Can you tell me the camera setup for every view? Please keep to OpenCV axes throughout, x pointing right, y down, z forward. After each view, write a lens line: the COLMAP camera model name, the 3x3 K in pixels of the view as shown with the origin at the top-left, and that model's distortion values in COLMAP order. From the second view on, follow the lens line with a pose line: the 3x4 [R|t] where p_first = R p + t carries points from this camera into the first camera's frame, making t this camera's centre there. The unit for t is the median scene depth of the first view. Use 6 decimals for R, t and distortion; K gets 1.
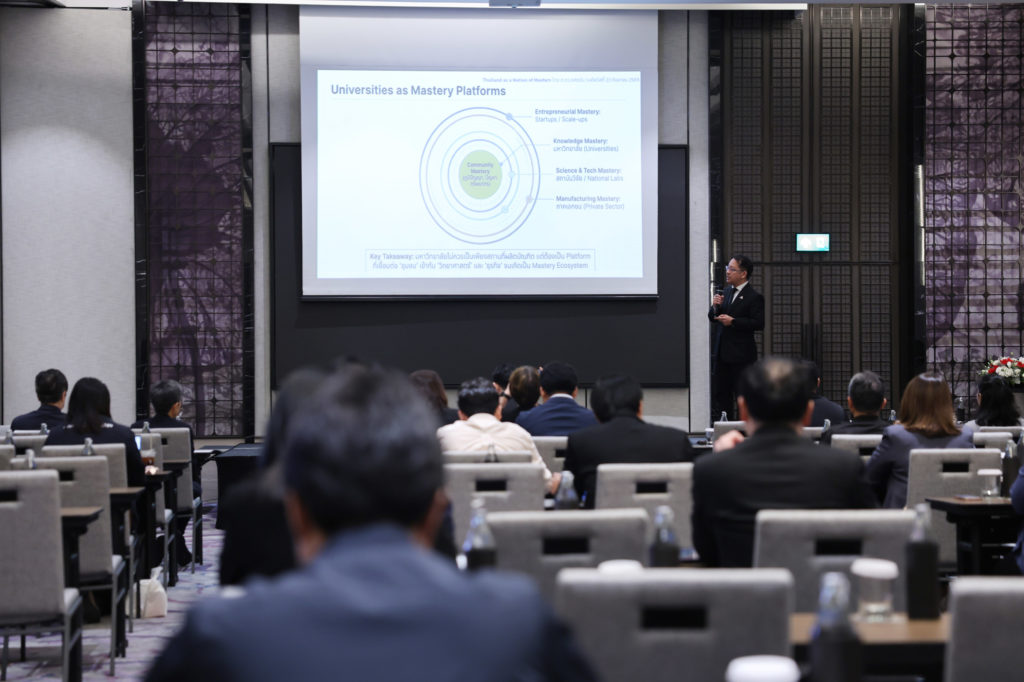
lens RADIAL K [[1819.4, 0, 519.1], [0, 1819.4, 348.7], [0, 0, 1]] dist [0.215020, 0.000000]
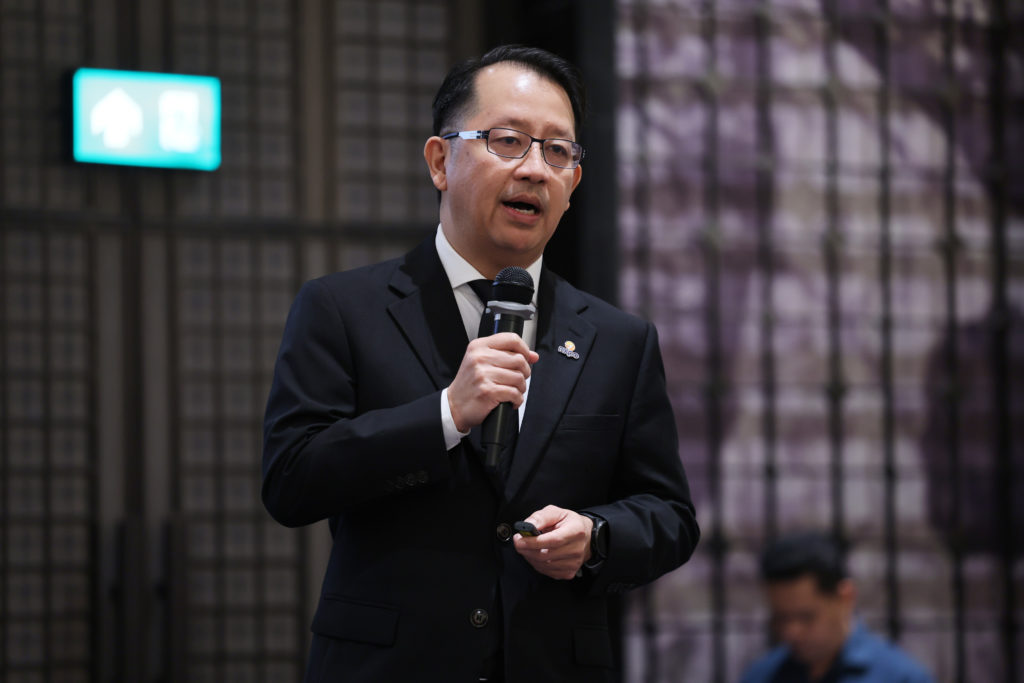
lens RADIAL K [[4714.4, 0, 512.9], [0, 4714.4, 348.1], [0, 0, 1]] dist [1.117777, 0.000000]
pose [[0.852263, 0.020103, 0.522728, -0.082313], [0.000083, 0.999256, -0.038566, -0.012677], [-0.523114, 0.032912, 0.851627, 0.542045]]
